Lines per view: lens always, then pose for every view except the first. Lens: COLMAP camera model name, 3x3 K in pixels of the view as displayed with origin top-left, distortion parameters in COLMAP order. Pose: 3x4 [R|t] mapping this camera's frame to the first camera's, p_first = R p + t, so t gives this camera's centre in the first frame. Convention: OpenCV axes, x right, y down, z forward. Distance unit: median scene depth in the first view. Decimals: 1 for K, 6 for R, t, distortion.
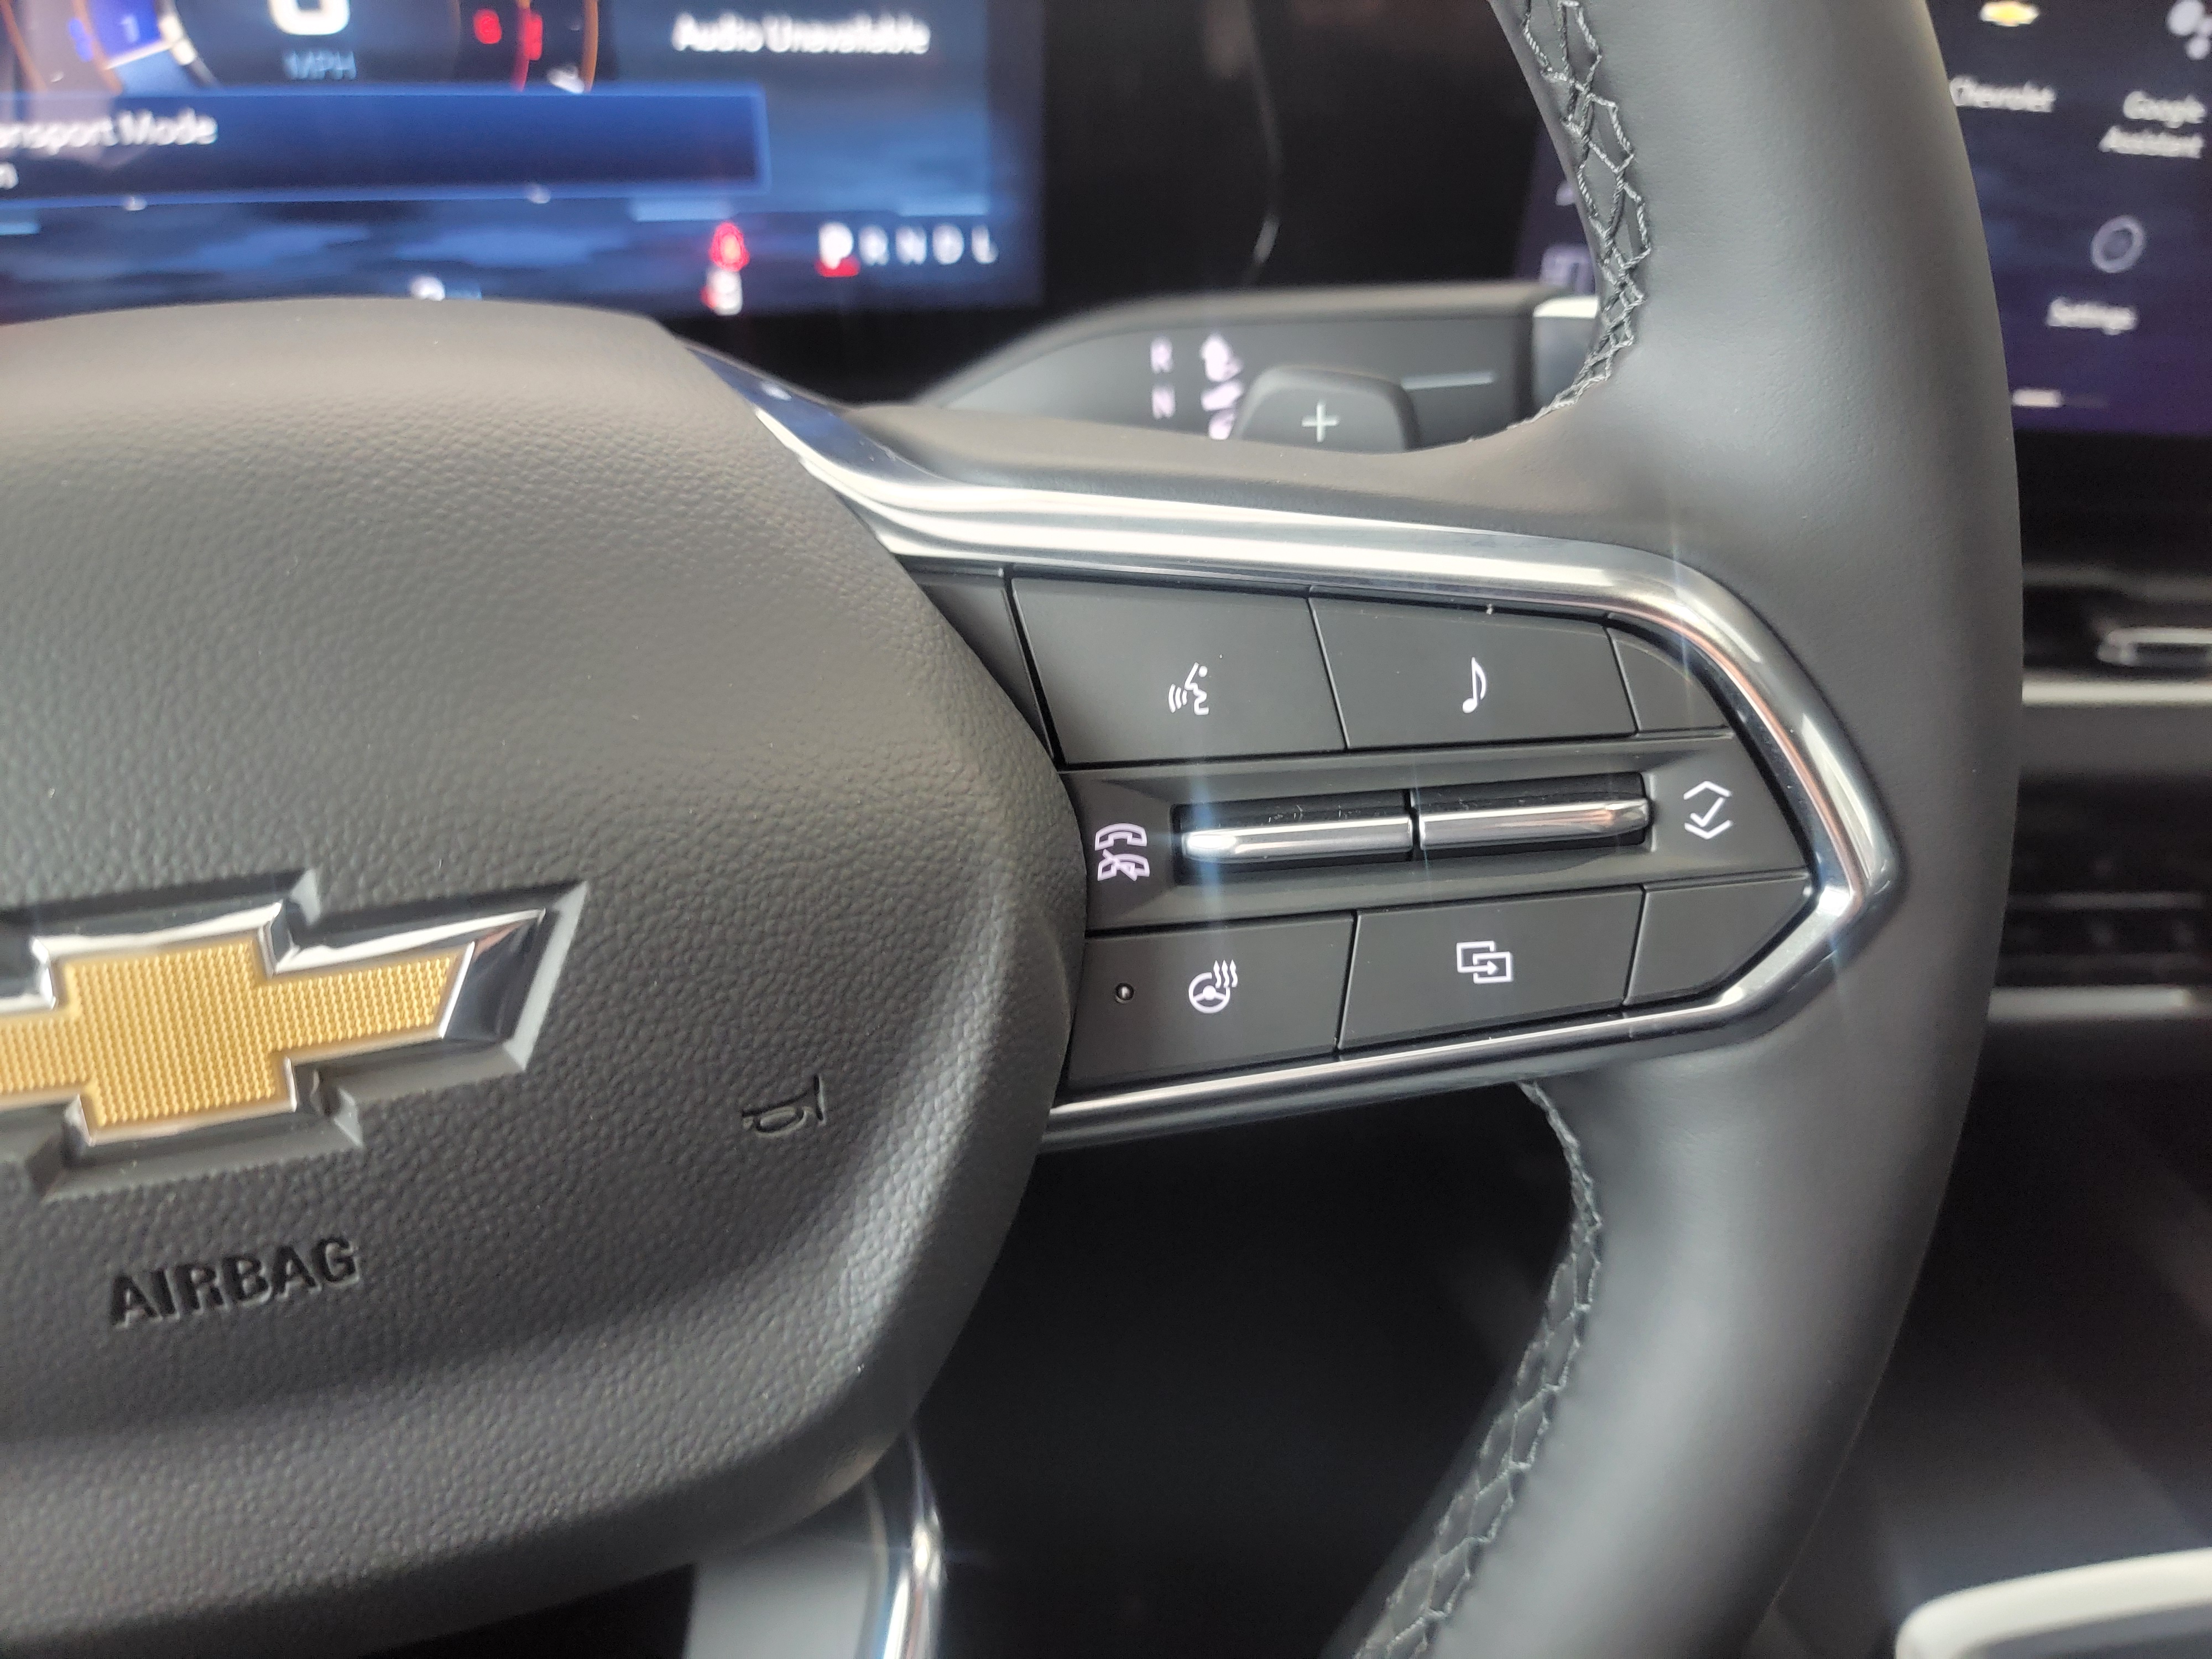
lens RADIAL K [[1641.5, 0, 1106.0], [0, 1641.5, 829.5], [0, 0, 1]] dist [0.006738, -0.033228]
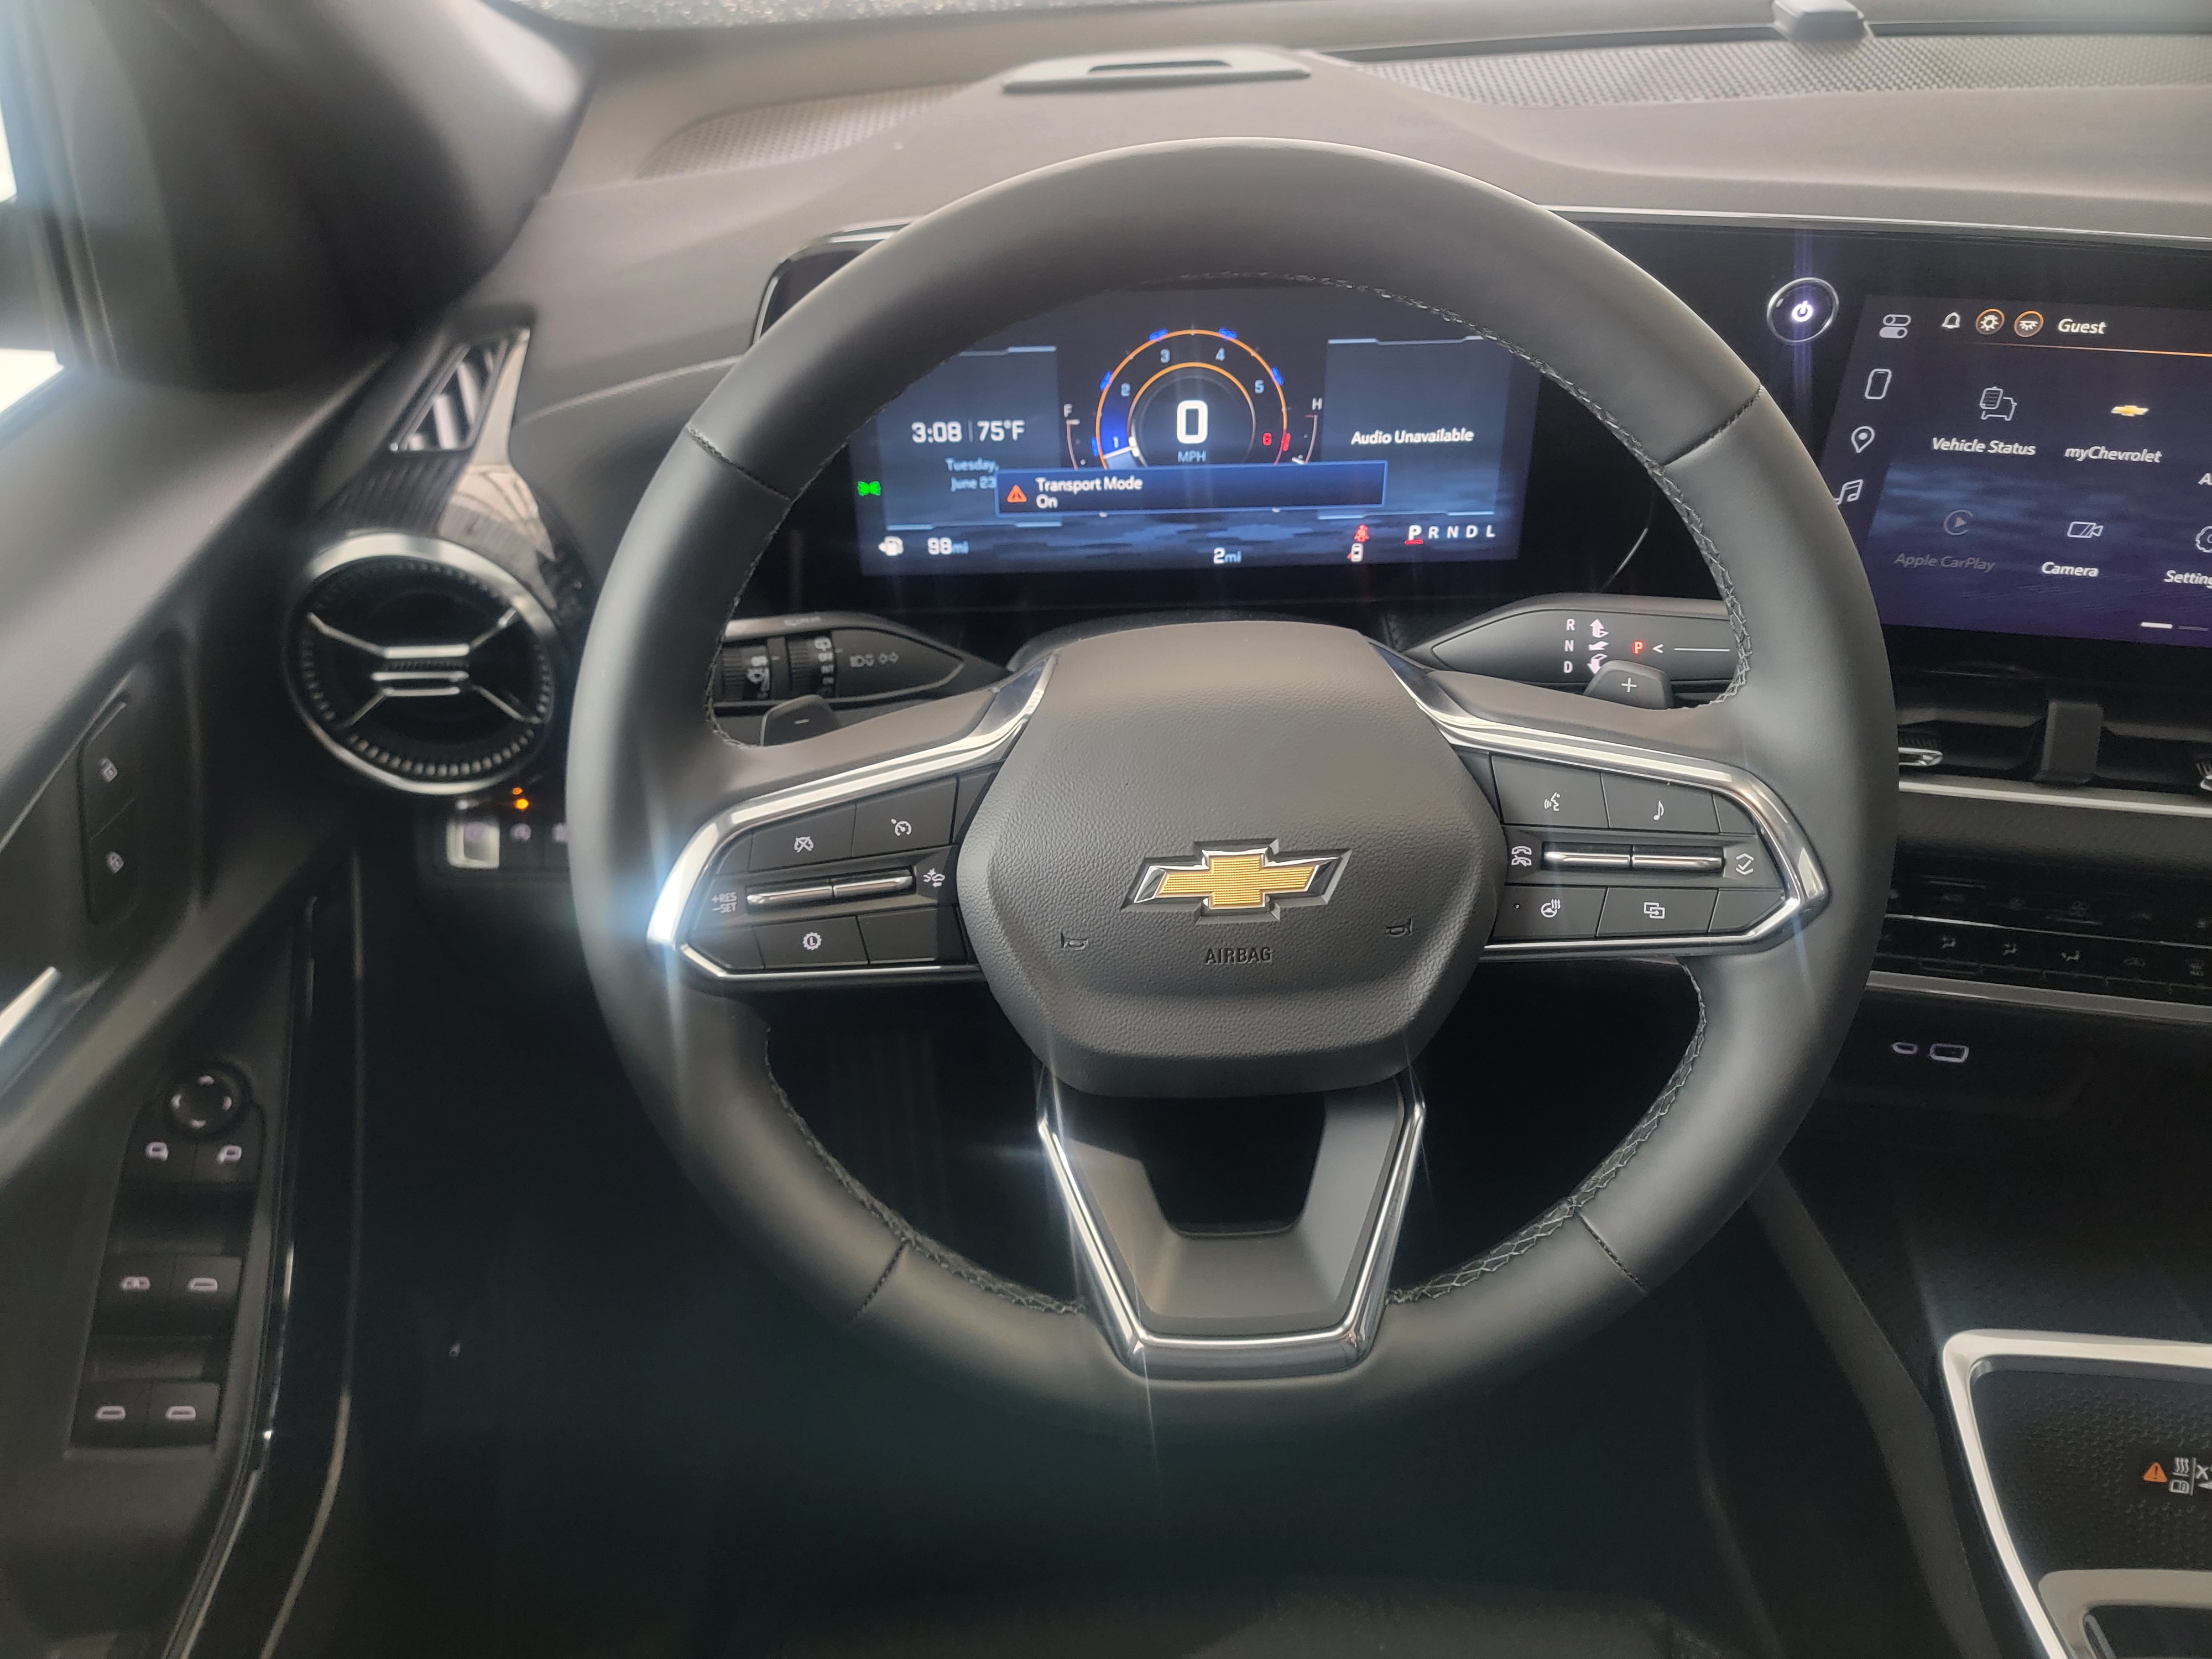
lens RADIAL K [[1579.5, 0, 1099.8], [0, 1579.5, 837.1], [0, 0, 1]] dist [0.060189, -0.053518]
pose [[0.959217, 0.104920, -0.262479, 0.024878], [-0.095314, 0.994235, 0.049102, -0.078809], [0.266118, -0.022081, 0.963687, -1.715718]]
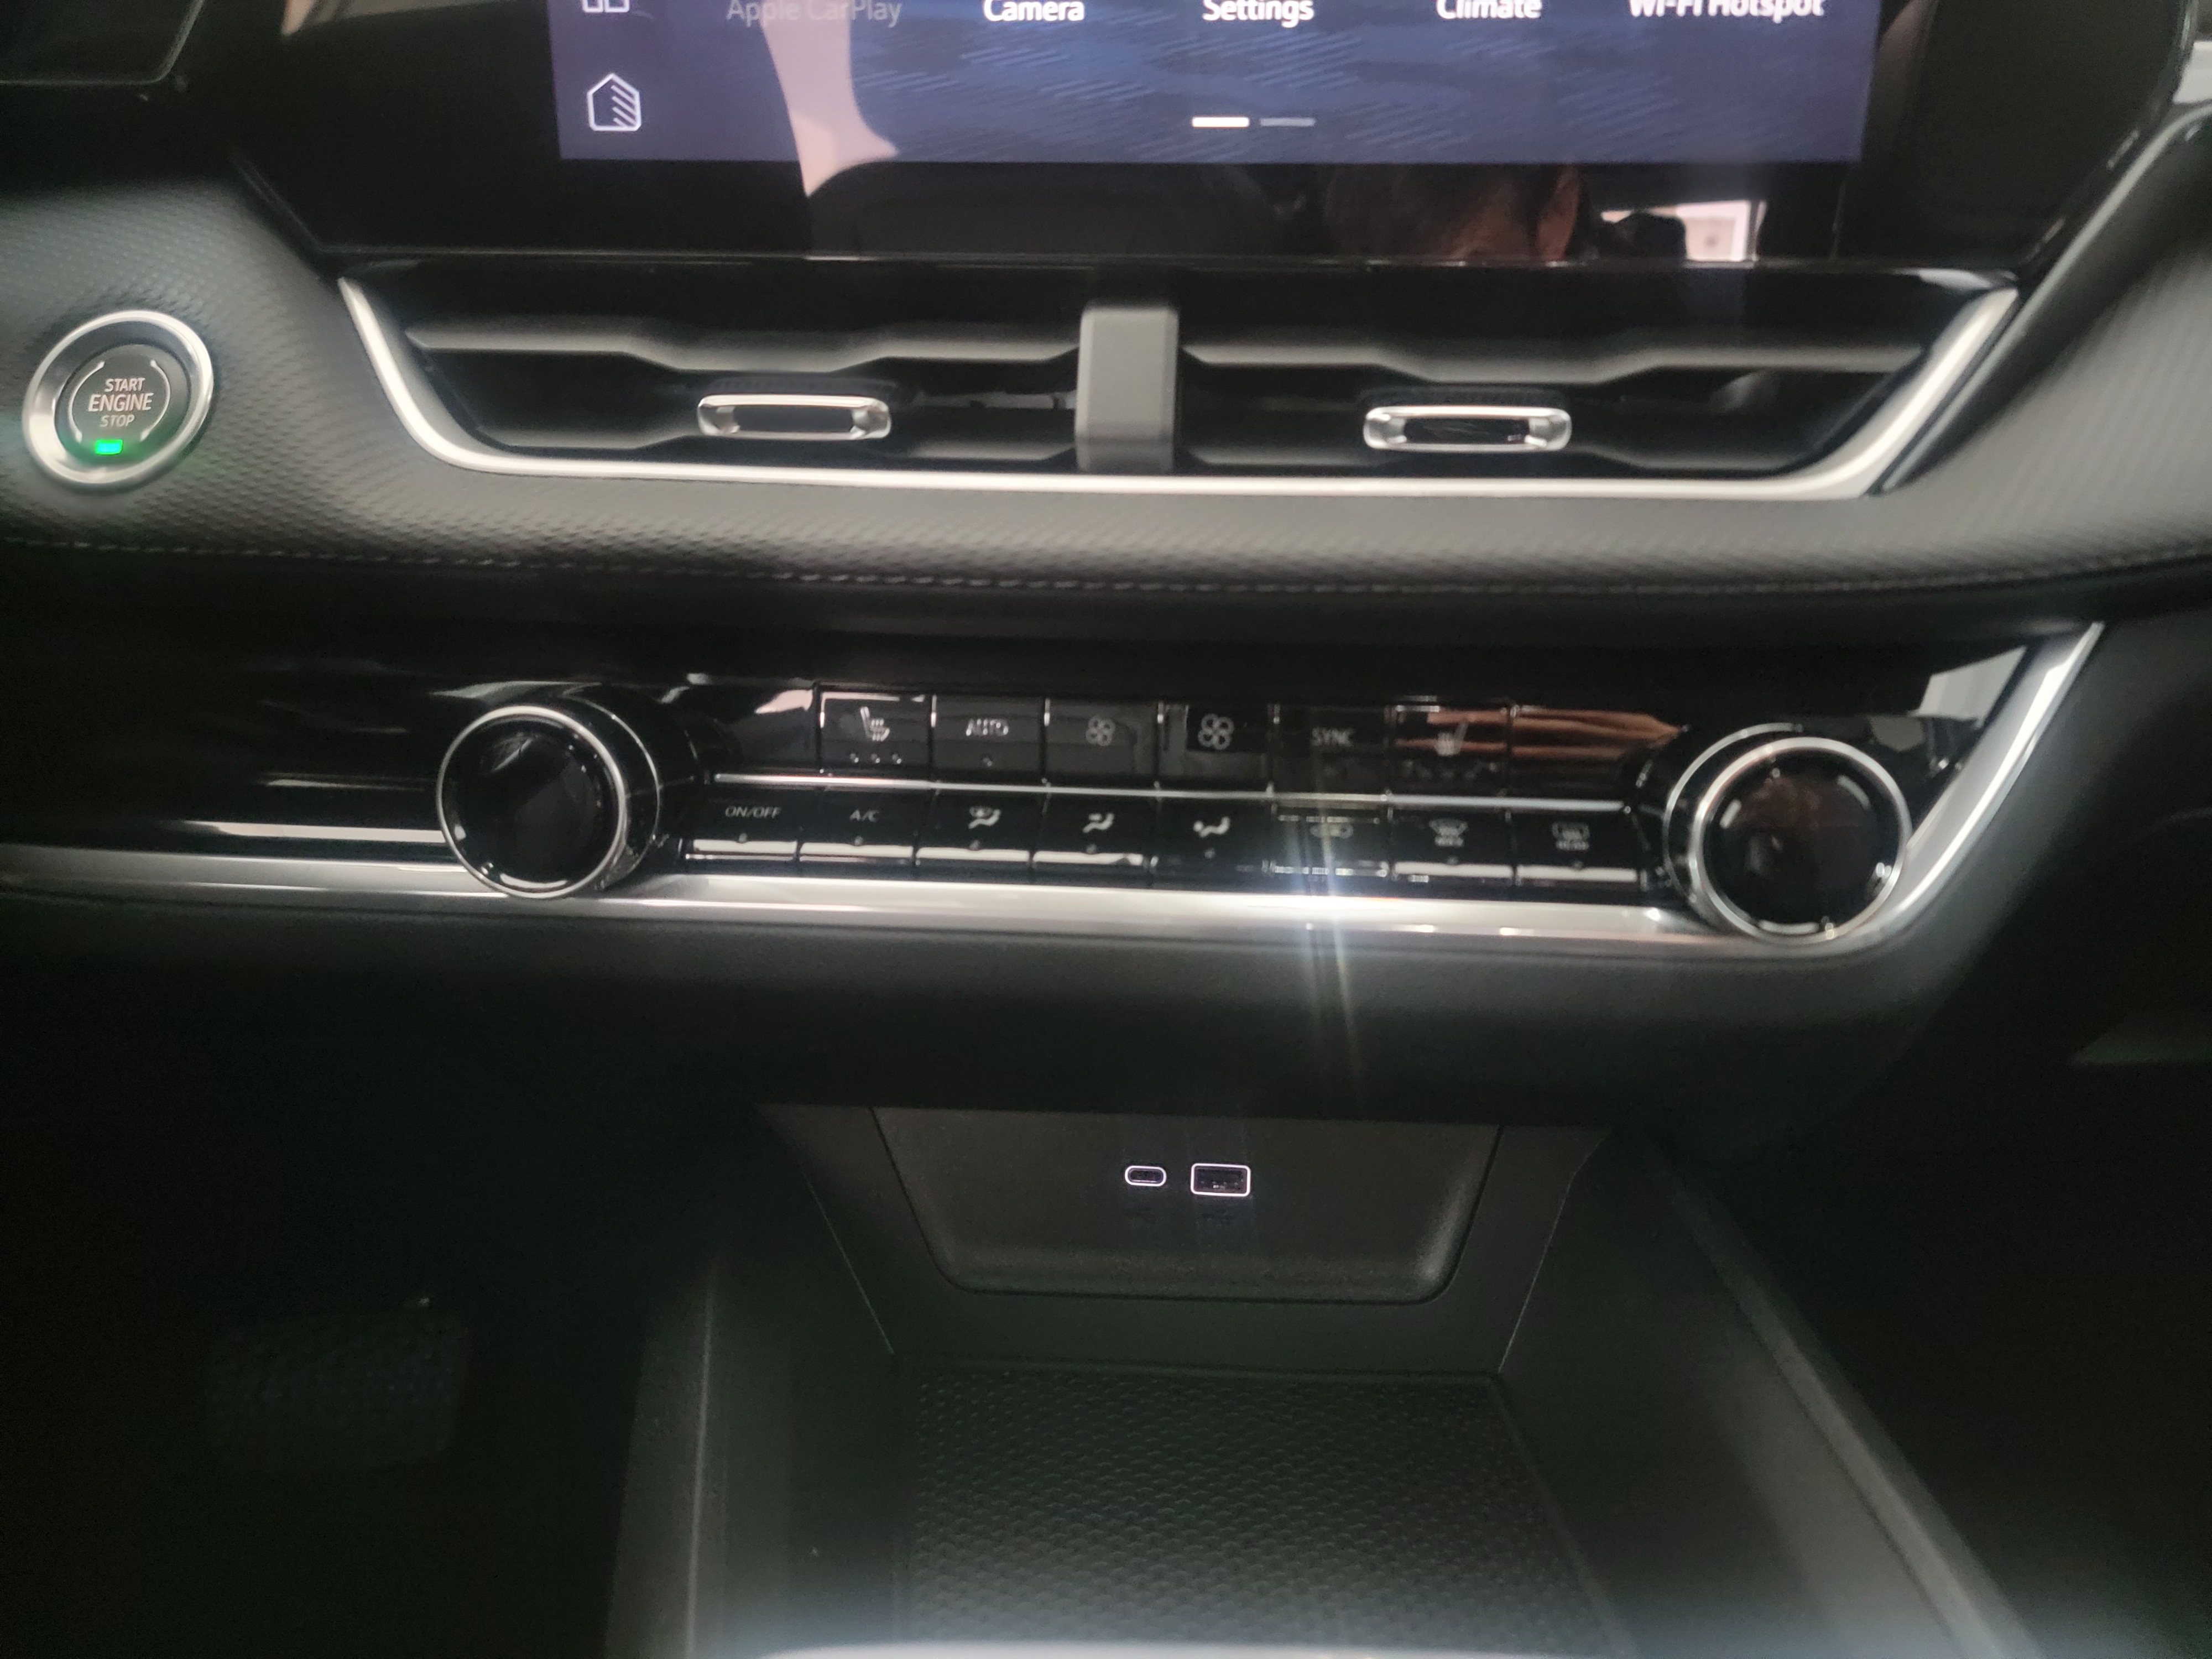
lens RADIAL K [[1561.0, 0, 1143.3], [0, 1561.0, 839.0], [0, 0, 1]] dist [0.067595, -0.062034]
pose [[0.981599, 0.007808, -0.190794, 1.486623], [-0.060043, 0.961105, -0.269578, 0.646810], [0.181268, 0.276073, 0.943889, 0.748039]]
